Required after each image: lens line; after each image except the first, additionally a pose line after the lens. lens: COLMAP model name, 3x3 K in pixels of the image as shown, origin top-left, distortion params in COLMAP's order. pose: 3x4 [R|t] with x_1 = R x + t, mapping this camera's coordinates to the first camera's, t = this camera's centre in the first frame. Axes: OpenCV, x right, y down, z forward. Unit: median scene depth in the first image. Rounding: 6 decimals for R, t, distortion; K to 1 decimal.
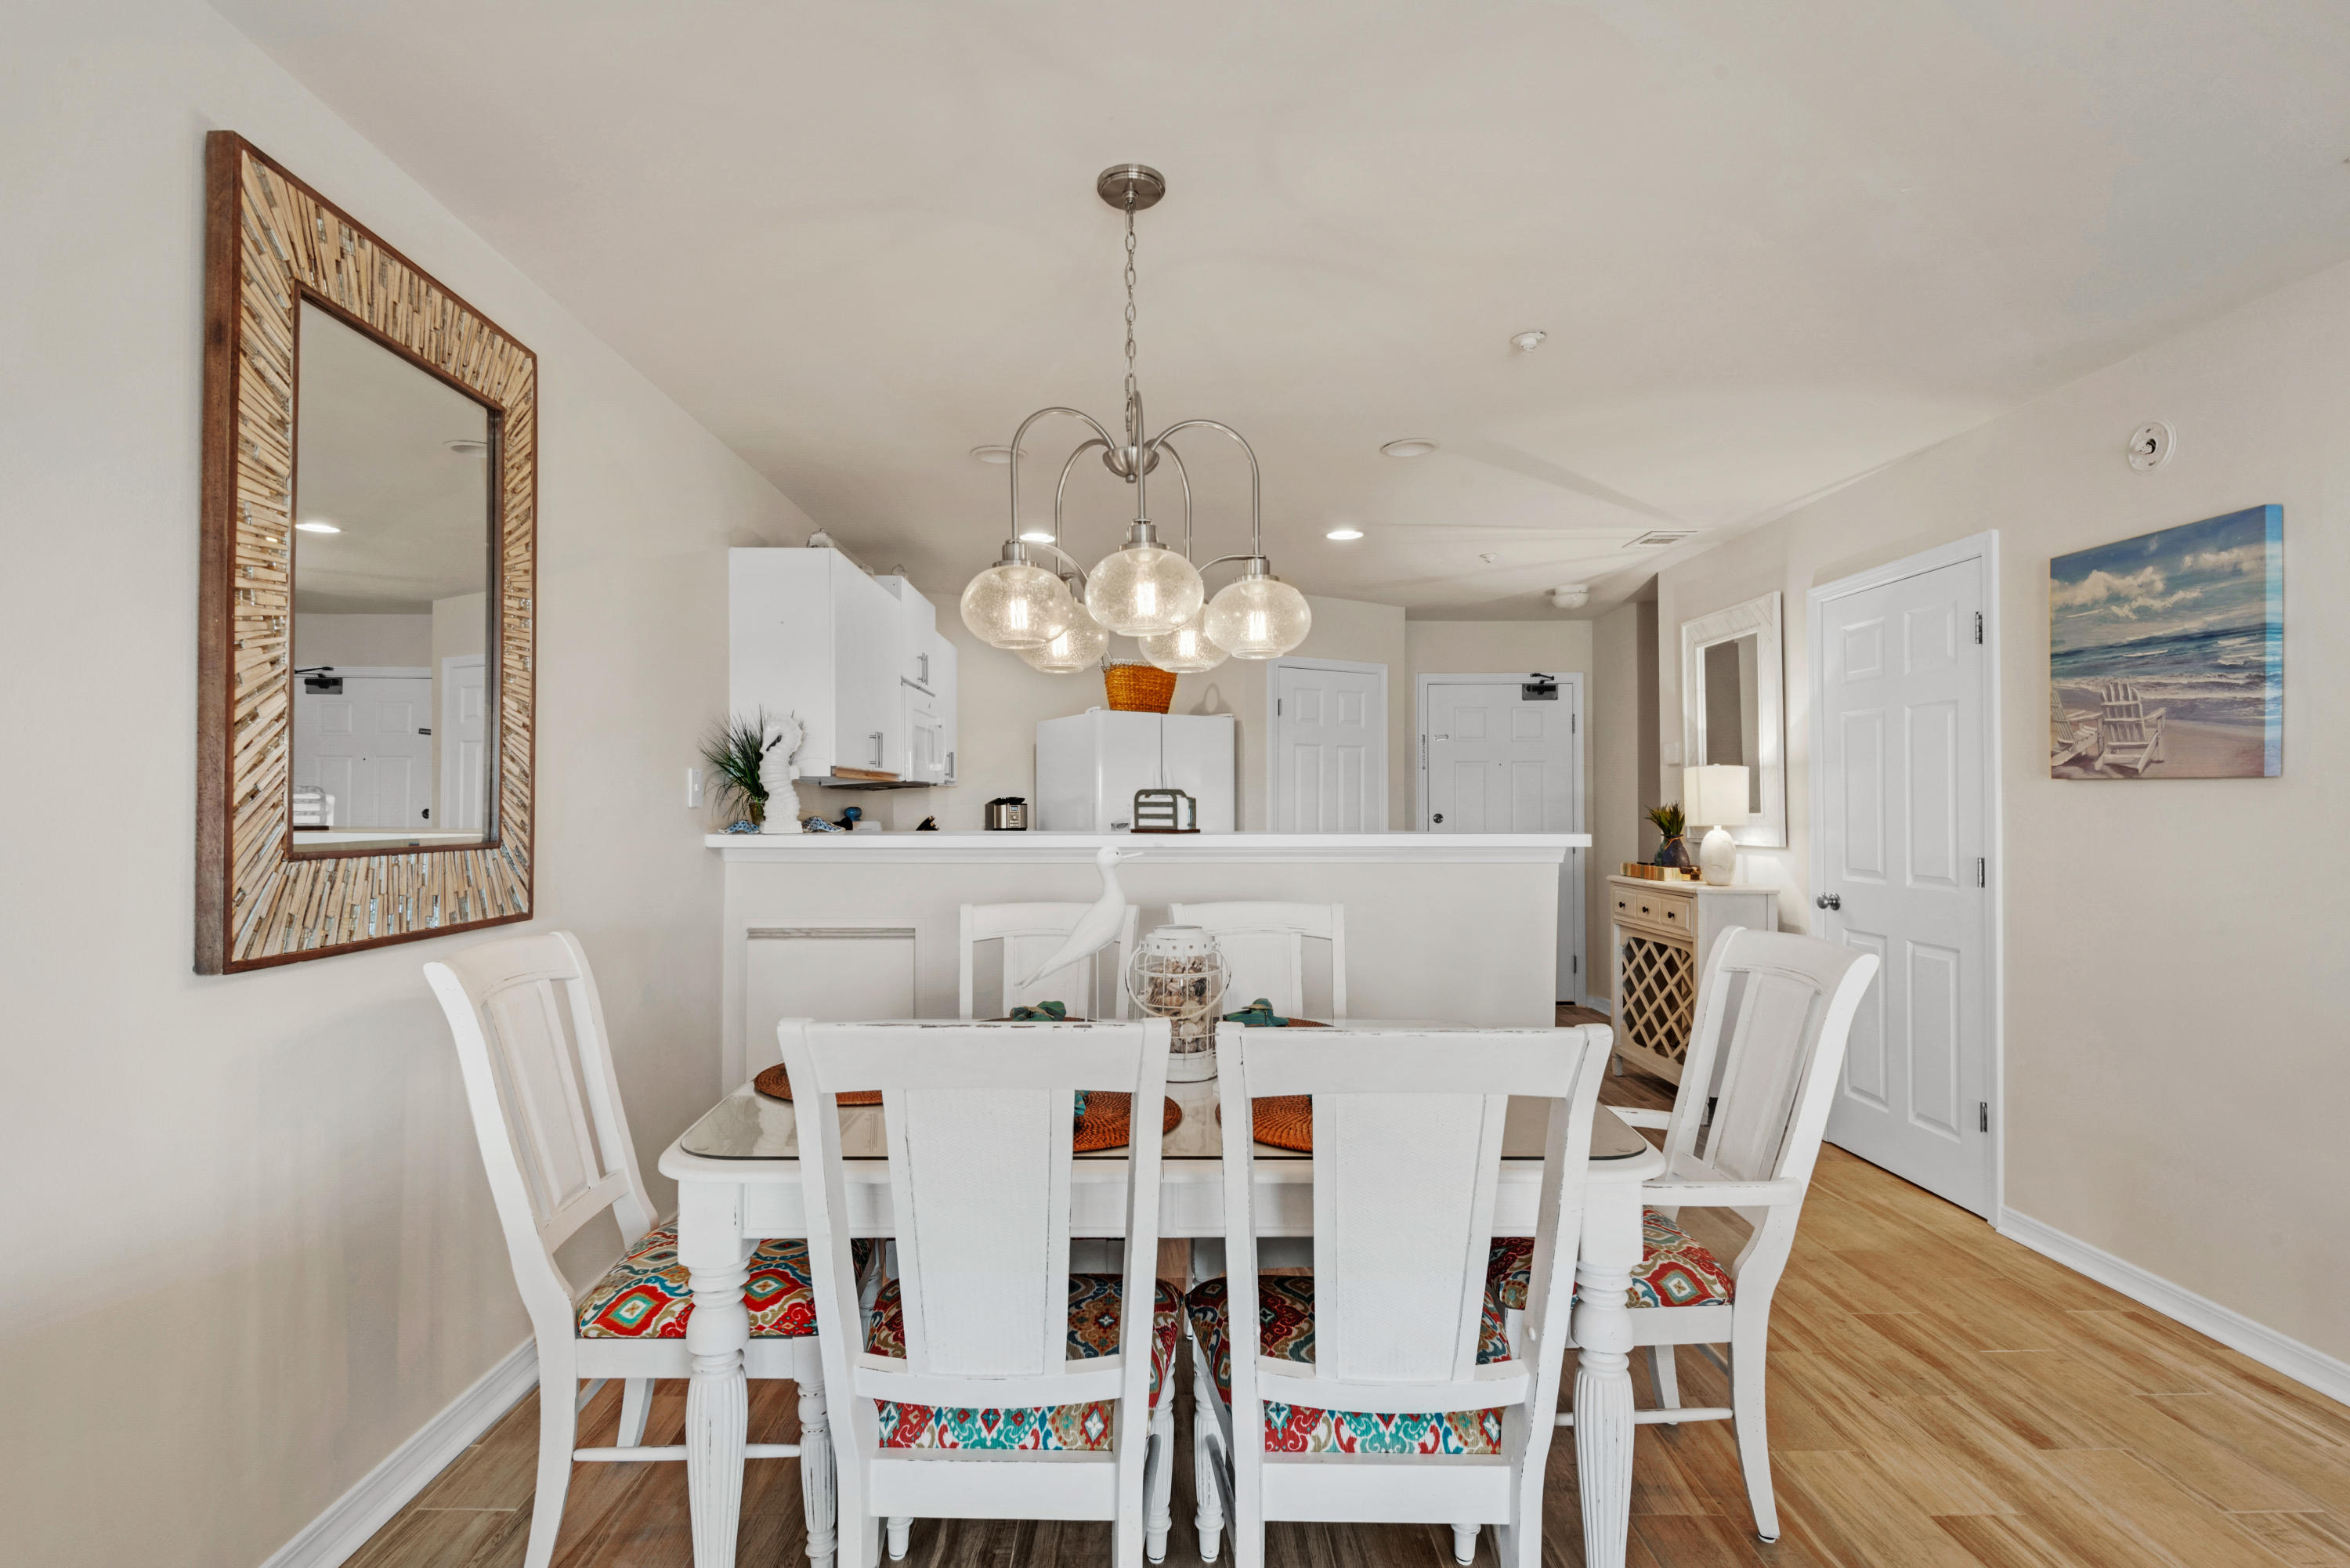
lens RADIAL K [[1122.4, 0, 1152.3], [0, 1122.4, 801.7], [0, 0, 1]] dist [0.005291, -0.007020]
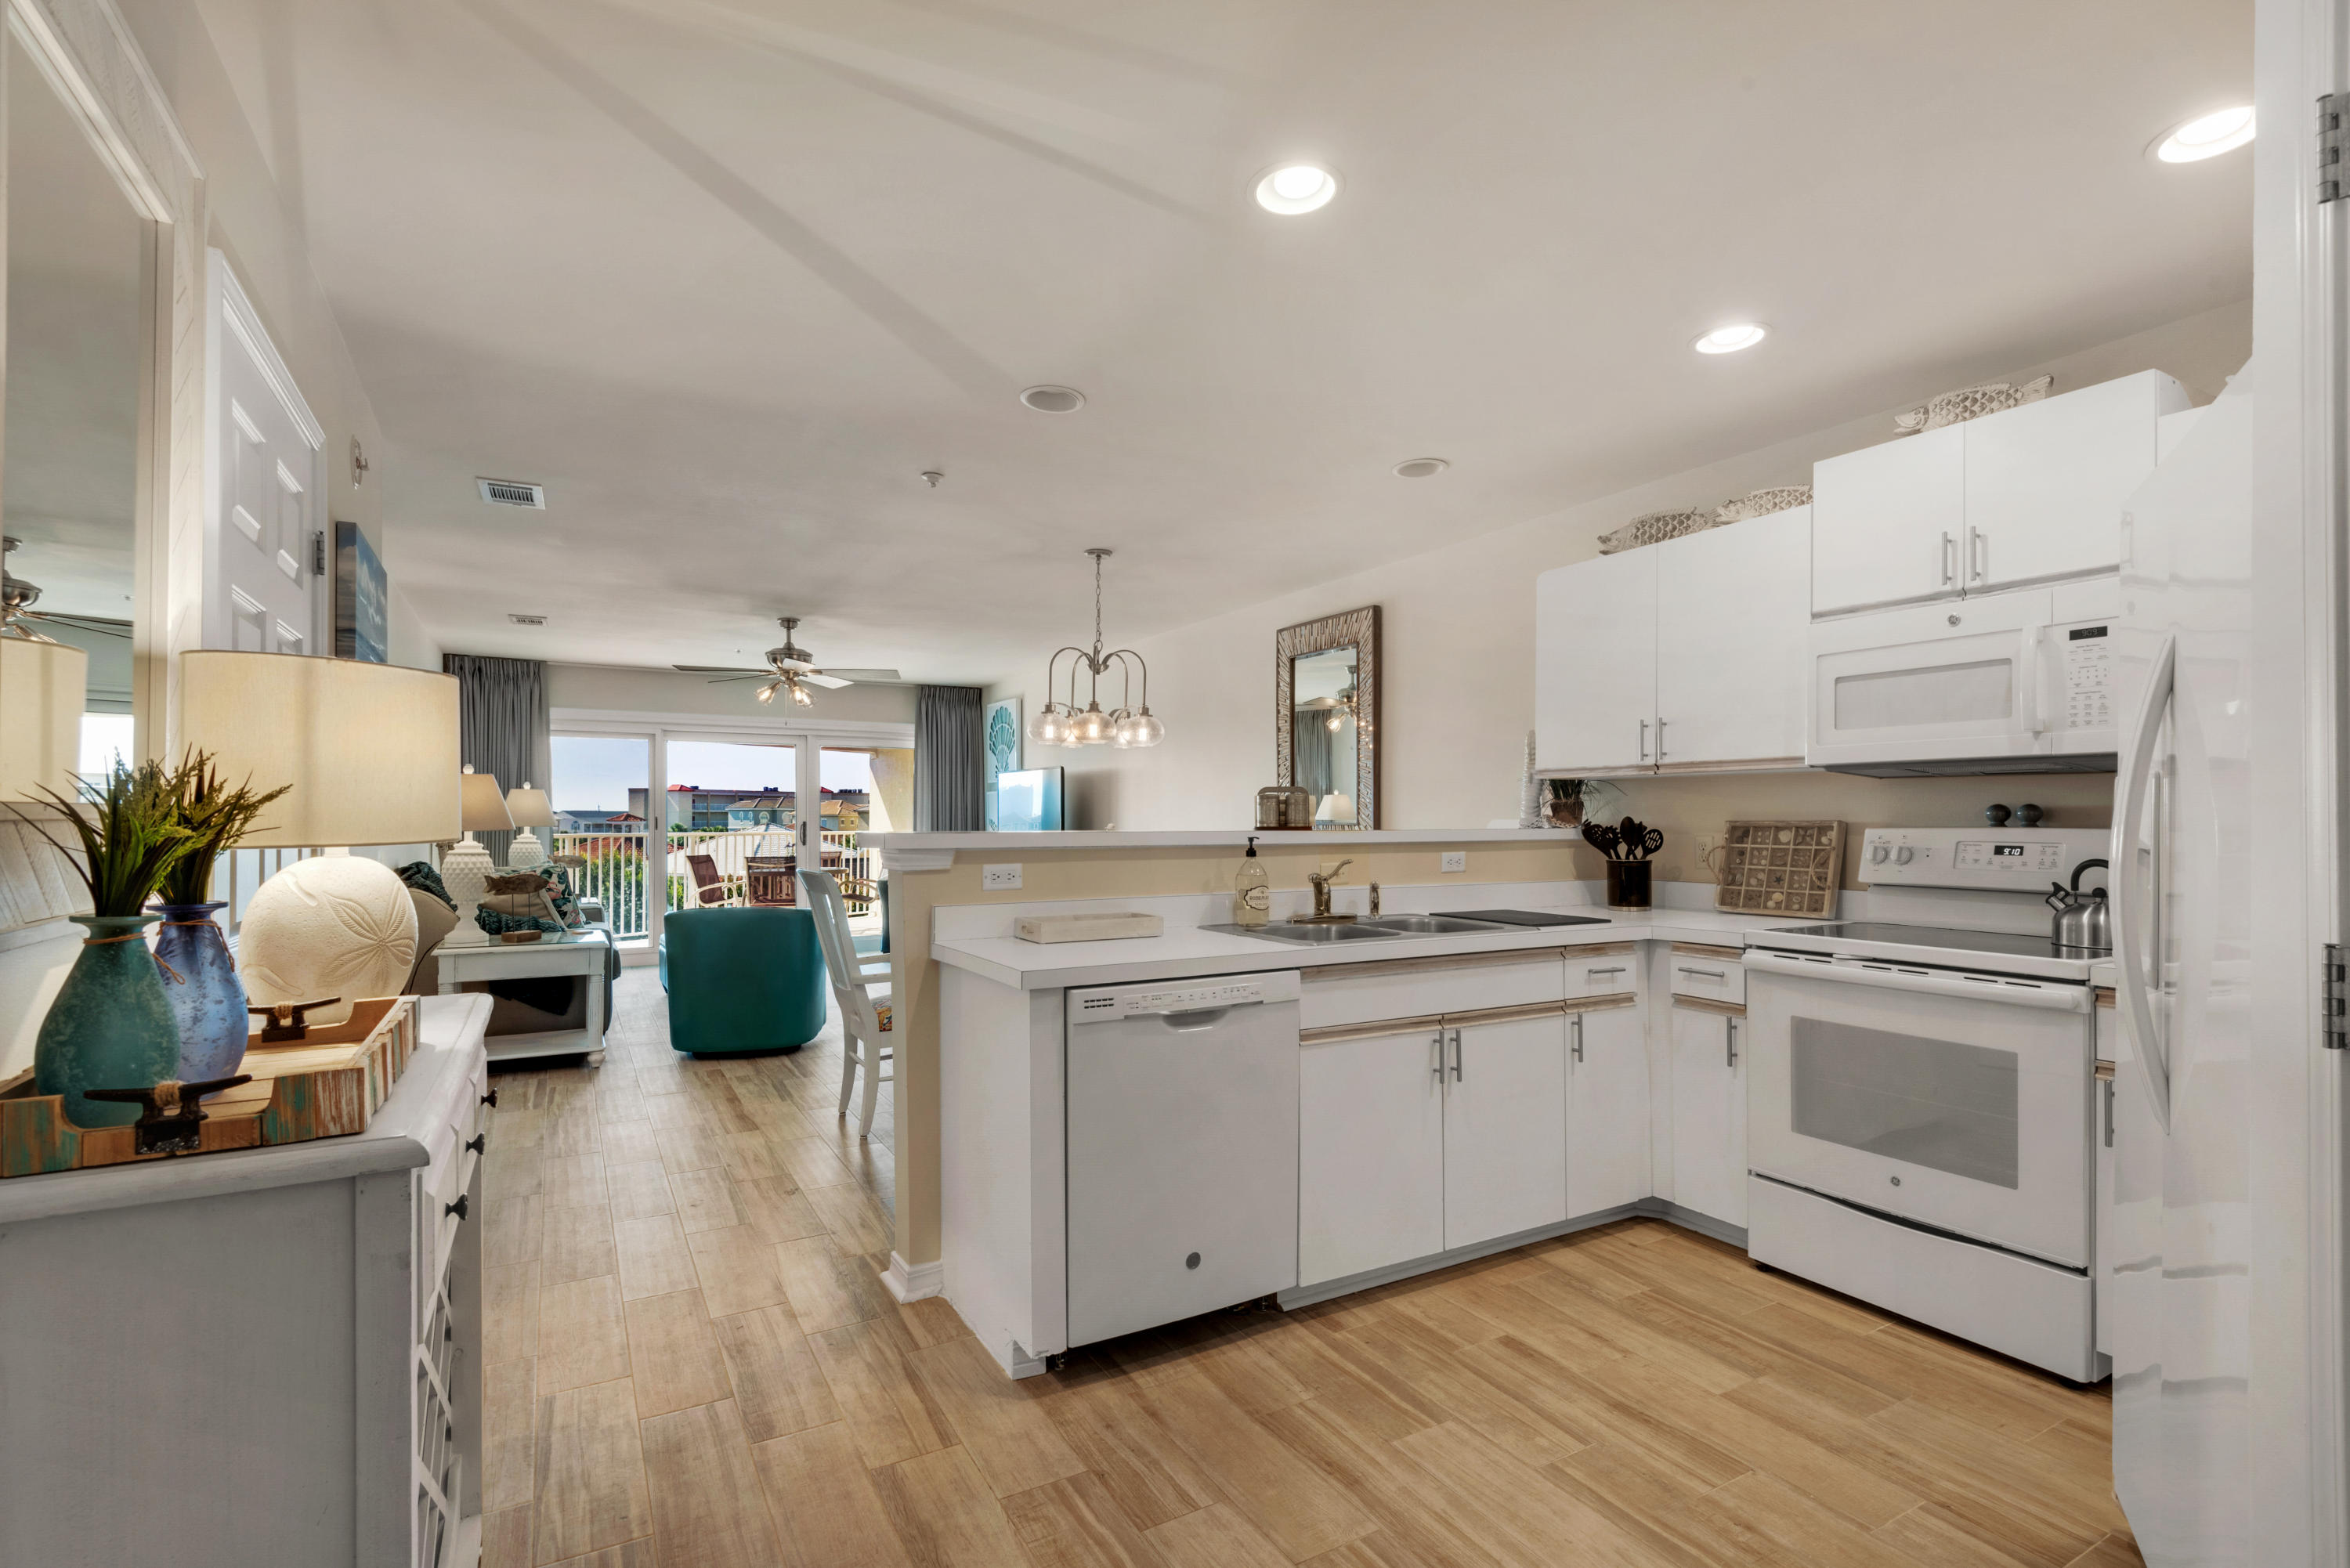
lens RADIAL K [[1071.1, 0, 1181.5], [0, 1071.1, 813.0], [0, 0, 1]] dist [0.016923, -0.003057]
pose [[-0.871279, -0.001782, -0.490784, 0.696897], [0.001243, 0.999982, -0.005839, 0.021652], [0.490786, -0.005698, -0.871262, 2.257636]]
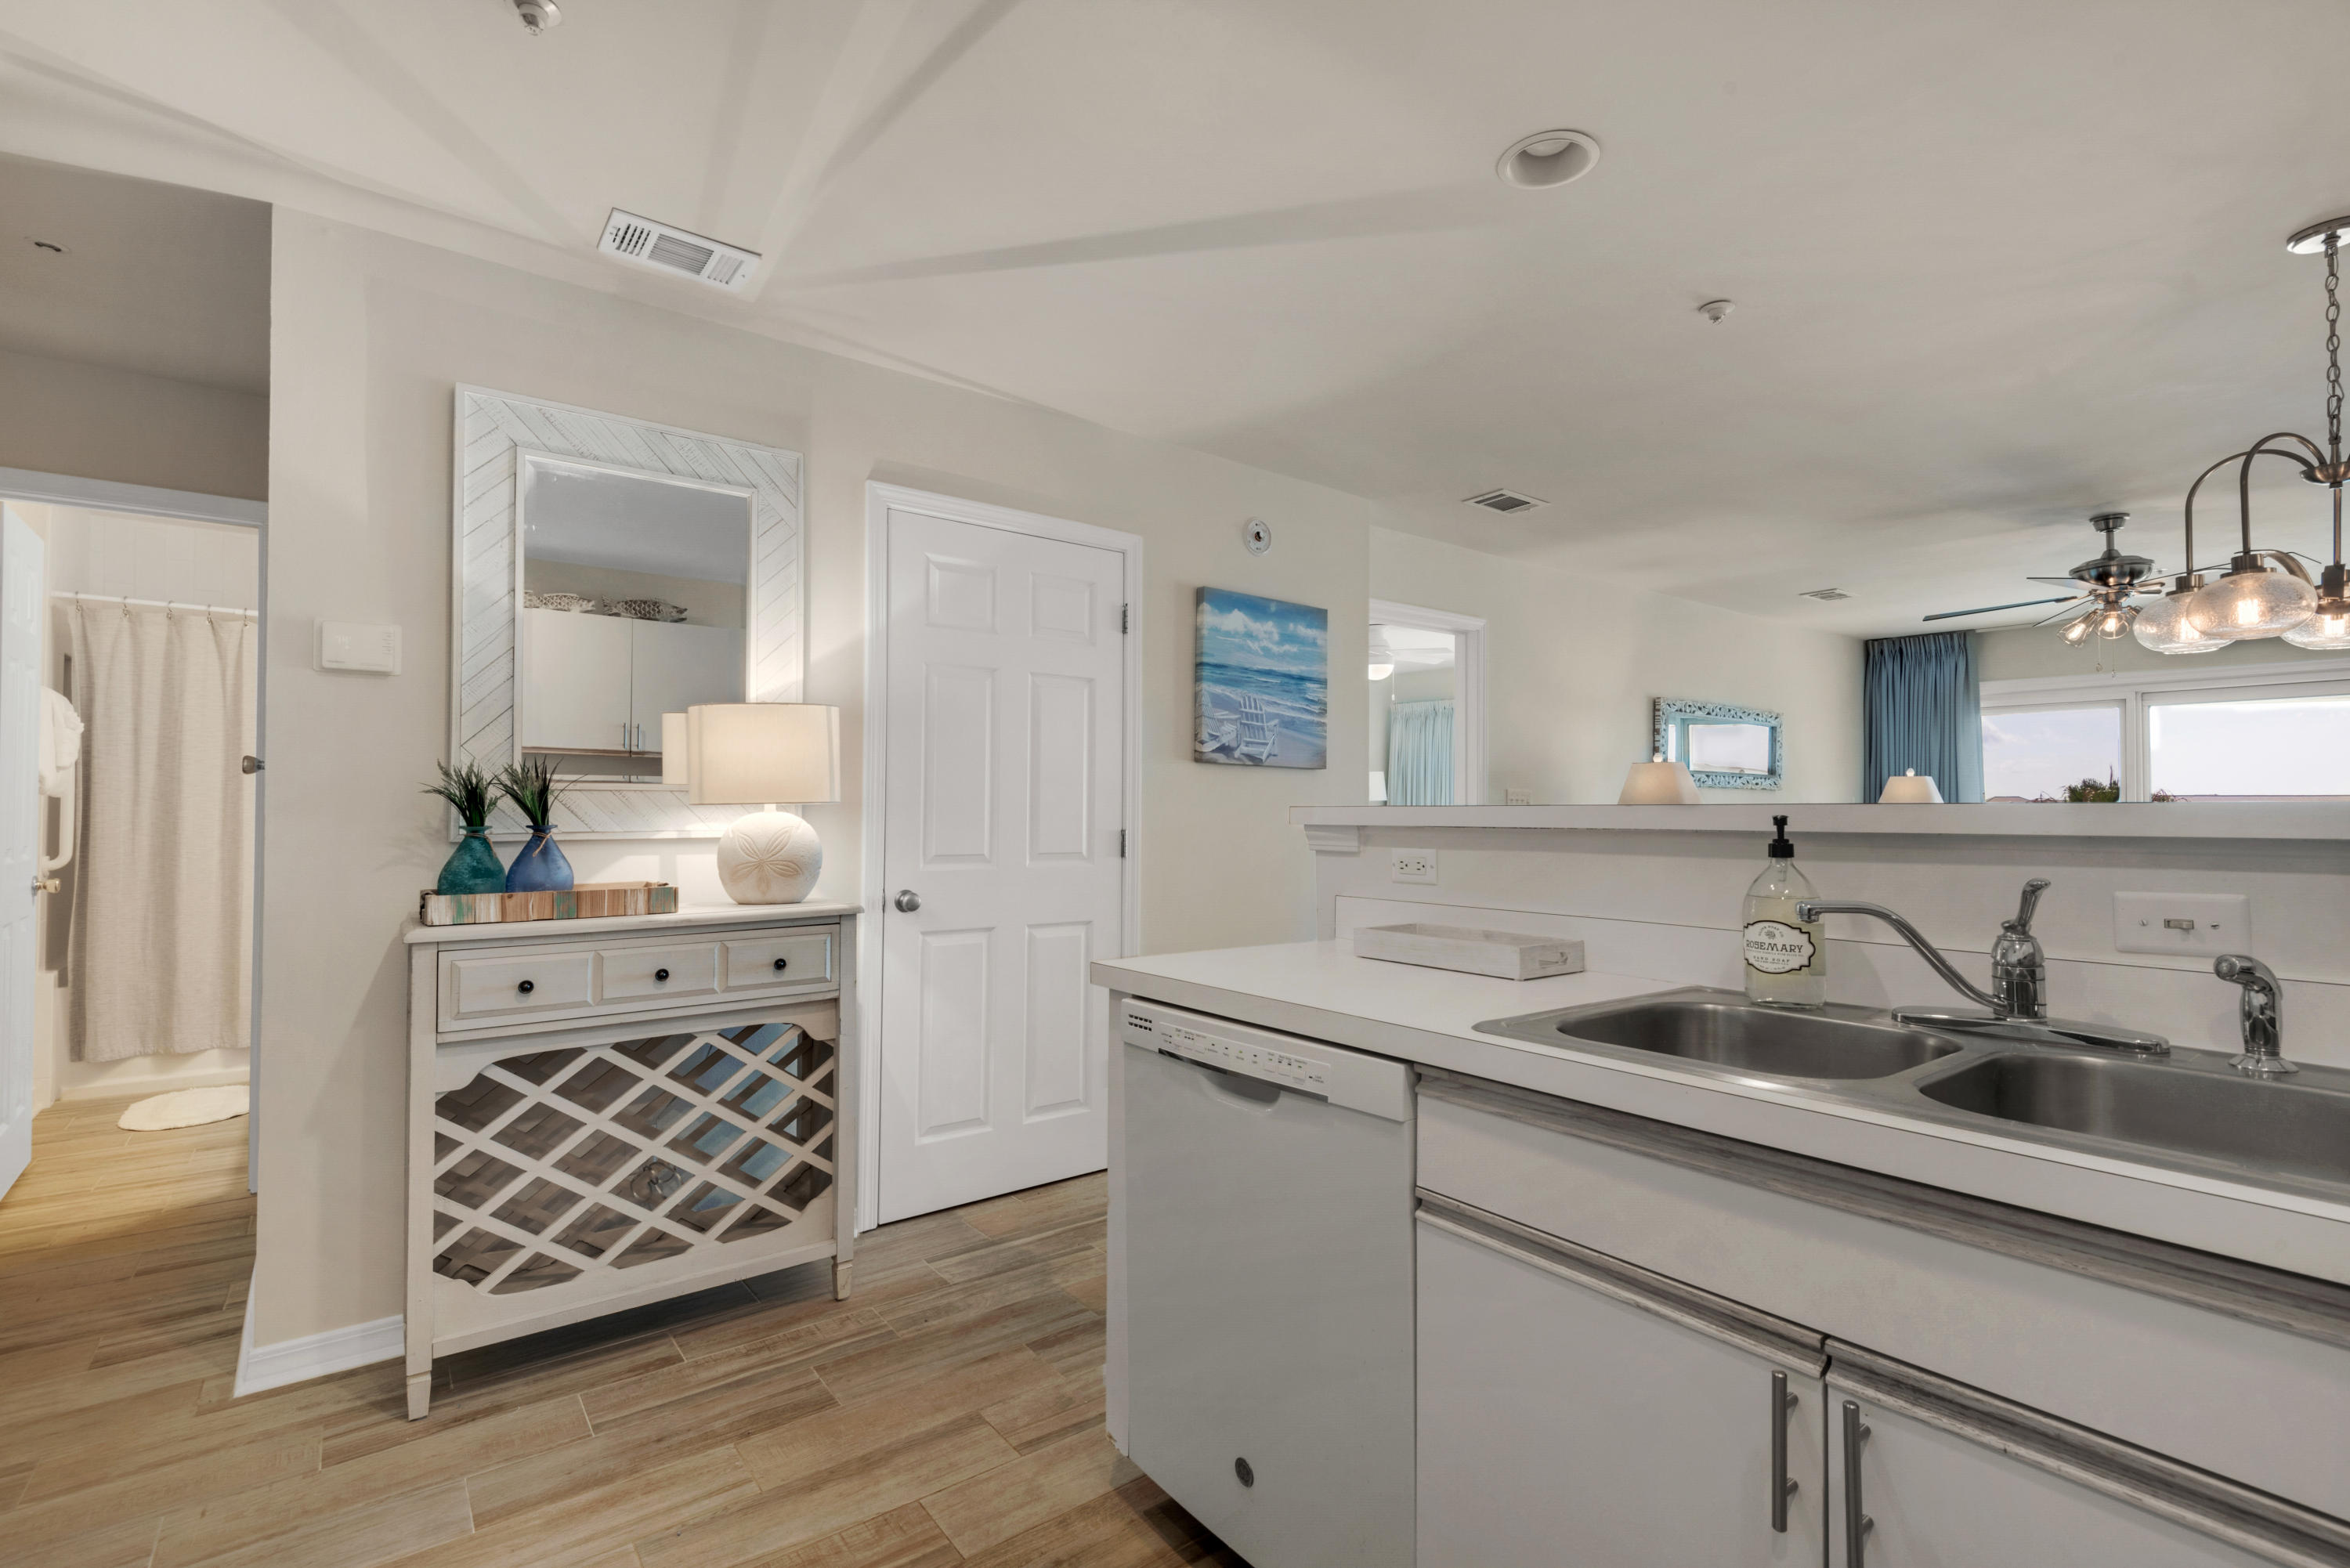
lens RADIAL K [[1071.1, 0, 1187.6], [0, 1071.1, 786.8], [0, 0, 1]] dist [0.016923, -0.003057]
pose [[-0.604823, 0.016915, 0.796180, -0.144880], [-0.006469, 0.999637, -0.026152, 0.041259], [-0.796334, -0.020968, -0.604494, 1.878673]]
